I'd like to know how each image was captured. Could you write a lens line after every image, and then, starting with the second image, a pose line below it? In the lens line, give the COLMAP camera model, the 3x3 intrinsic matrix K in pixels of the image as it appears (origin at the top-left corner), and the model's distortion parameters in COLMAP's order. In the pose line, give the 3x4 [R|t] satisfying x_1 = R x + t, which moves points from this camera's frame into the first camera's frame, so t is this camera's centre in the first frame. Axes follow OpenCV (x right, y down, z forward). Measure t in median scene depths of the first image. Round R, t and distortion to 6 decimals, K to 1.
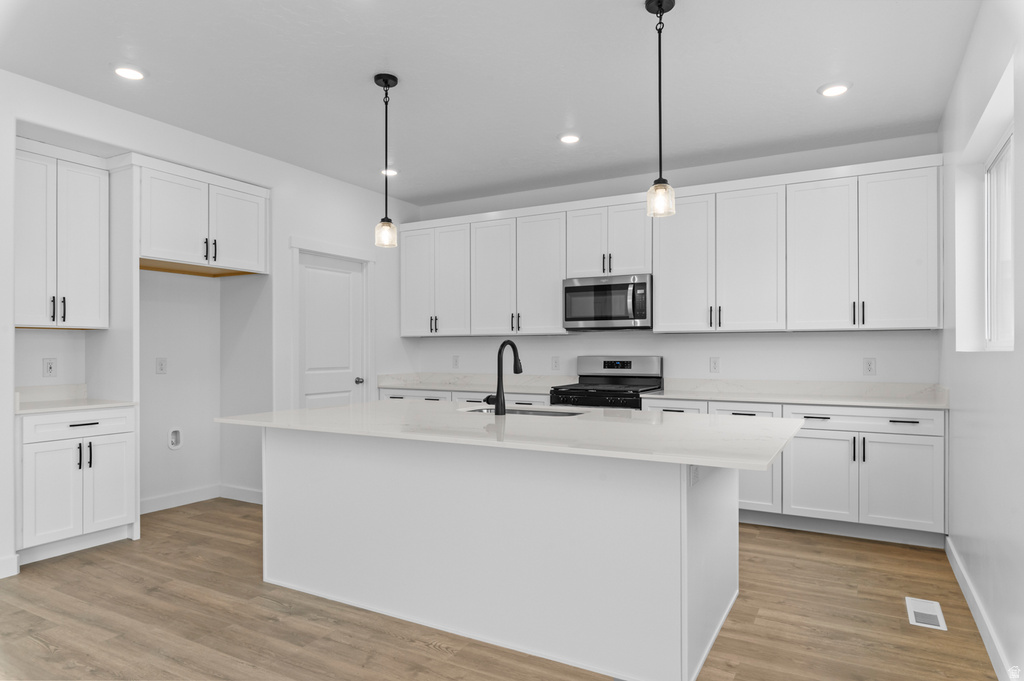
lens RADIAL K [[614.5, 0, 513.9], [0, 614.5, 349.6], [0, 0, 1]] dist [0.000969, 0.000588]
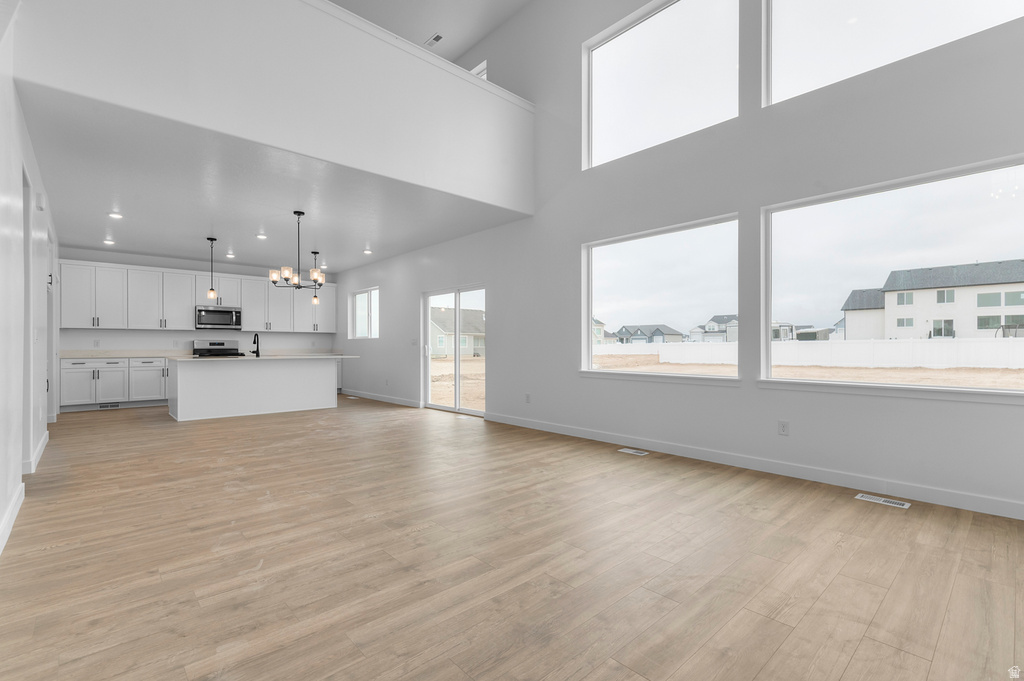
lens RADIAL K [[463.2, 0, 531.5], [0, 463.2, 348.2], [0, 0, 1]] dist [-0.003272, 0.001185]
pose [[0.294275, -0.004463, 0.955710, -1.375661], [-0.003162, 0.999979, 0.005643, 0.031126], [-0.955715, -0.004683, 0.294255, -0.780318]]
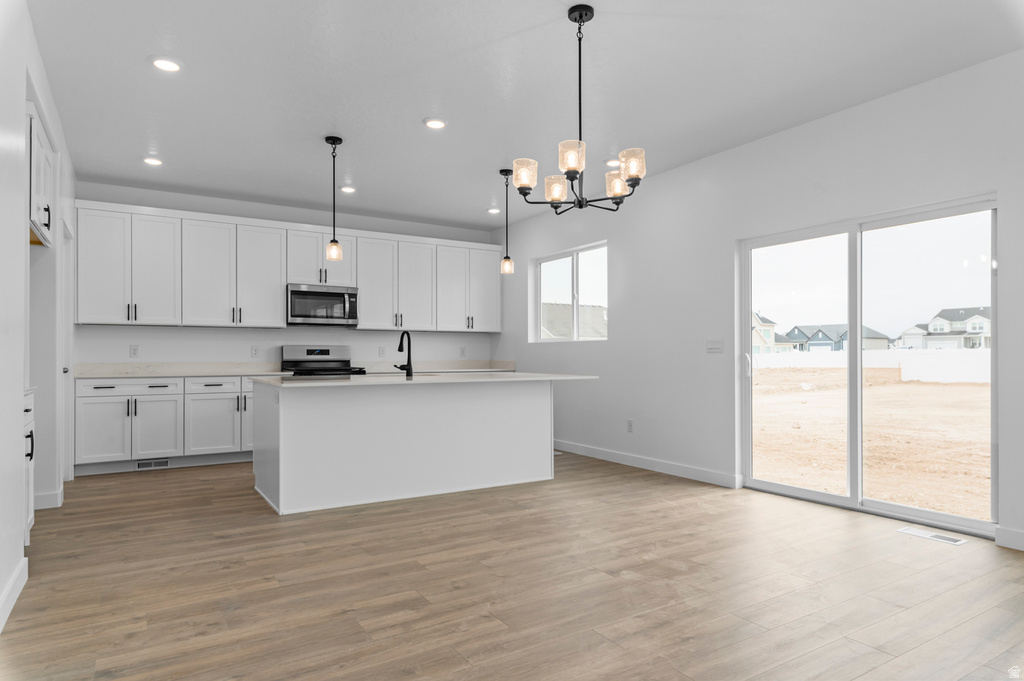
lens RADIAL K [[614.5, 0, 534.0], [0, 614.5, 355.4], [0, 0, 1]] dist [0.000969, 0.000588]
pose [[0.464711, -0.000682, 0.885462, -0.937741], [-0.001533, 0.999998, 0.001574, 0.034139], [-0.885461, -0.002088, 0.464709, -0.033989]]
